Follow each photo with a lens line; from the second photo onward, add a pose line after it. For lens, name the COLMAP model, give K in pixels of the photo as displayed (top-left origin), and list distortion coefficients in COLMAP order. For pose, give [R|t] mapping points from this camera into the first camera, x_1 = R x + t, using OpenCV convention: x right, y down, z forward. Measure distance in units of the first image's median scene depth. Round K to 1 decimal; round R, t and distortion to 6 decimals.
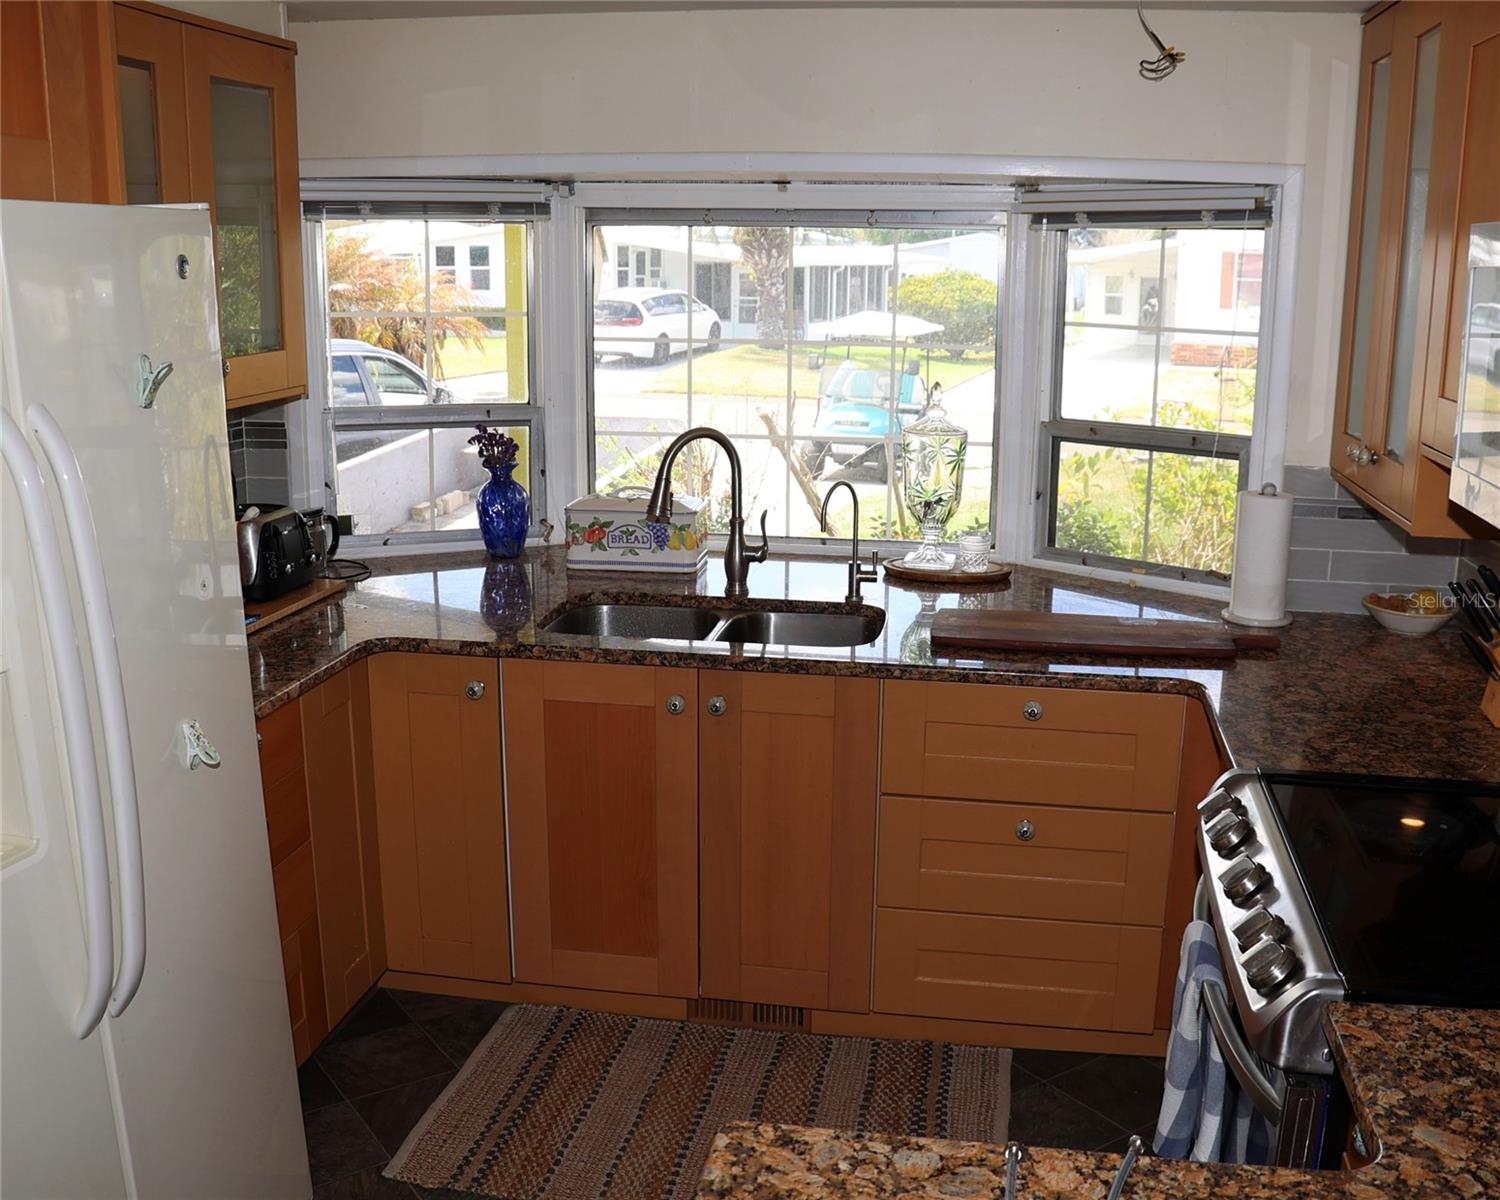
lens RADIAL K [[1554.8, 0, 772.3], [0, 1554.8, 602.9], [0, 0, 1]] dist [-0.167617, 0.184260]
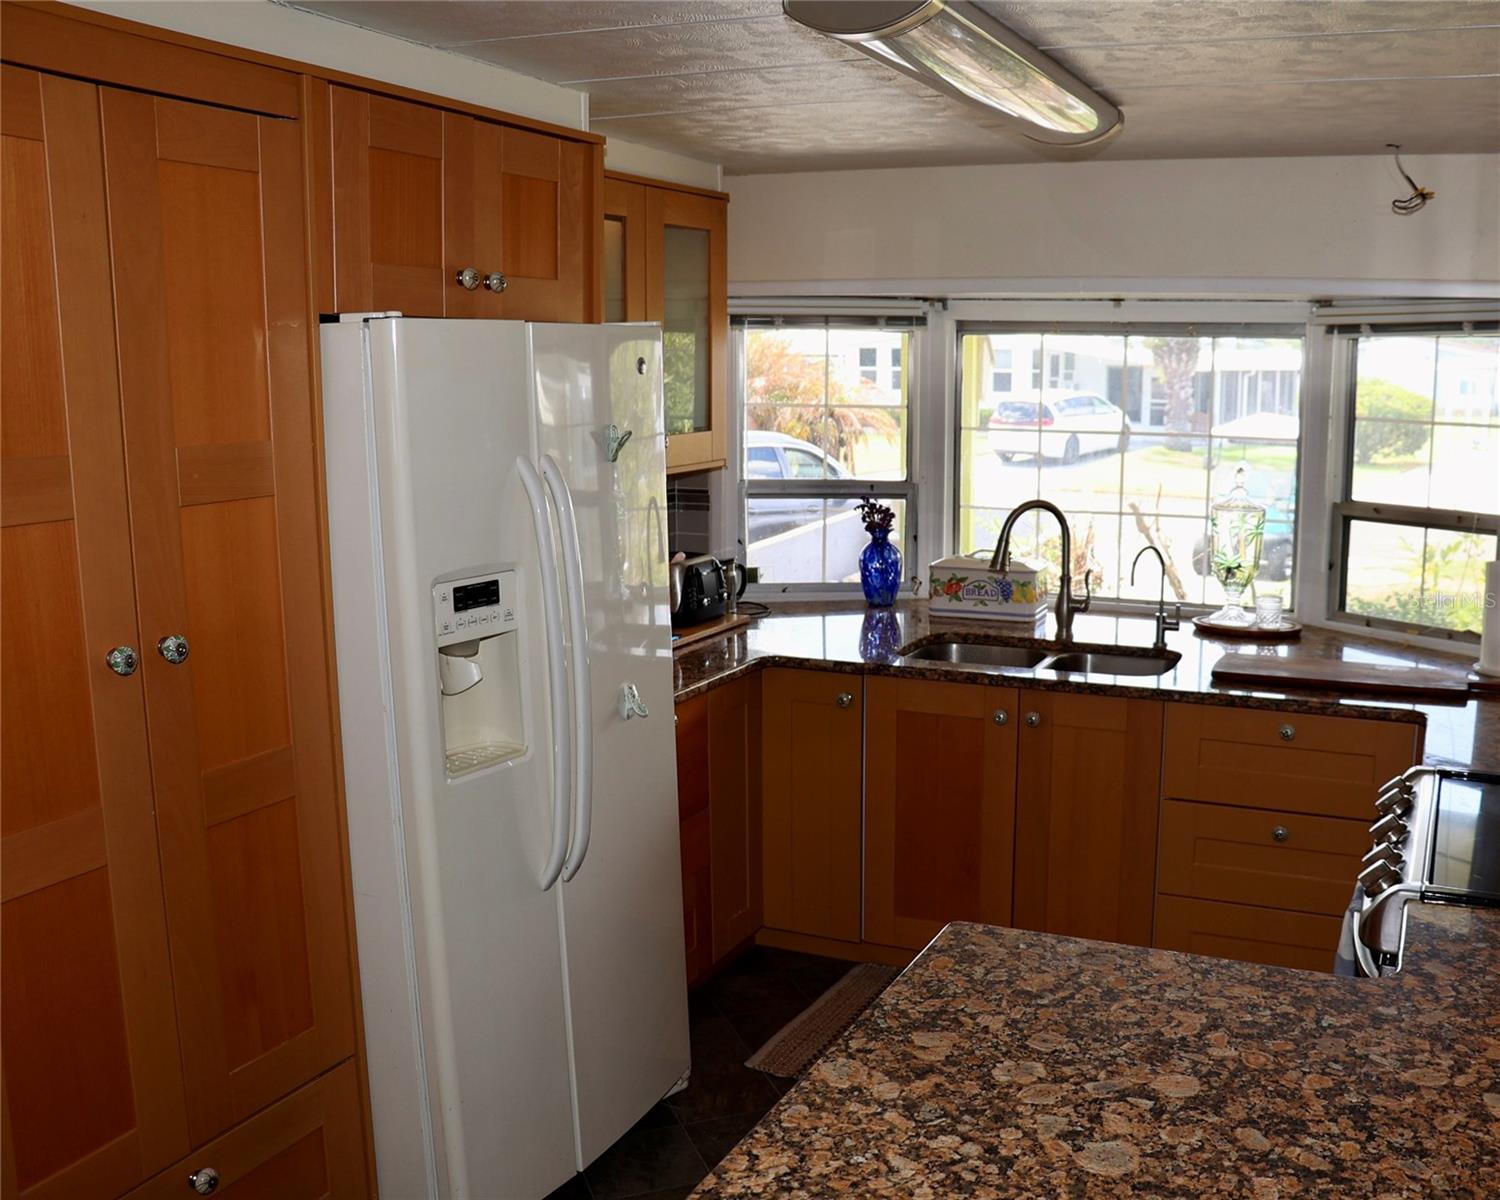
lens RADIAL K [[1554.8, 0, 772.3], [0, 1554.8, 602.9], [0, 0, 1]] dist [-0.167617, 0.184260]
pose [[0.963794, 0.035439, -0.264283, 0.072457], [-0.052459, 0.996959, -0.057624, 0.045991], [0.261437, 0.069402, 0.962722, -0.209348]]
